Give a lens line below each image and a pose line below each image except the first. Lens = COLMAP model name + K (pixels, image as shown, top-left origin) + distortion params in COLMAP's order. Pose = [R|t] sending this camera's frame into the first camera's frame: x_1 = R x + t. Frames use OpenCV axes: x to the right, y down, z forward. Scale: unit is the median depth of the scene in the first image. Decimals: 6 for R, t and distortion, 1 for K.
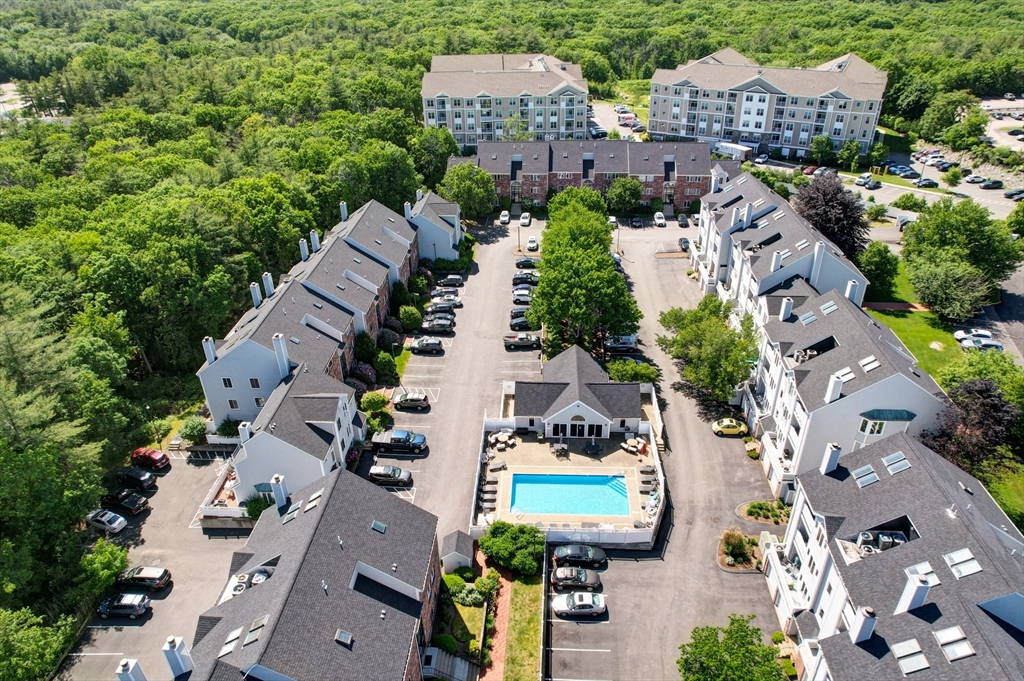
lens RADIAL K [[664.9, 0, 515.3], [0, 664.9, 337.2], [0, 0, 1]] dist [-0.058084, 0.044896]
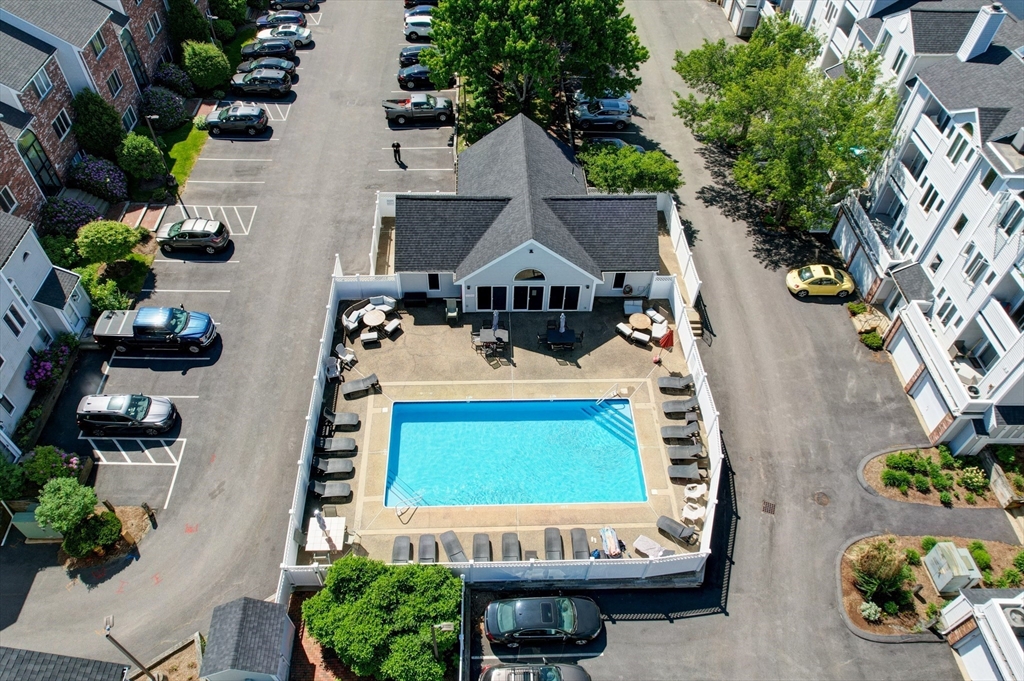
lens RADIAL K [[664.9, 0, 518.4], [0, 664.9, 339.2], [0, 0, 1]] dist [-0.058084, 0.044896]
pose [[0.994256, -0.036679, 0.100544, 0.036181], [0.002233, 0.946346, 0.323148, 0.011805], [-0.107002, -0.321067, 0.940992, 0.529898]]
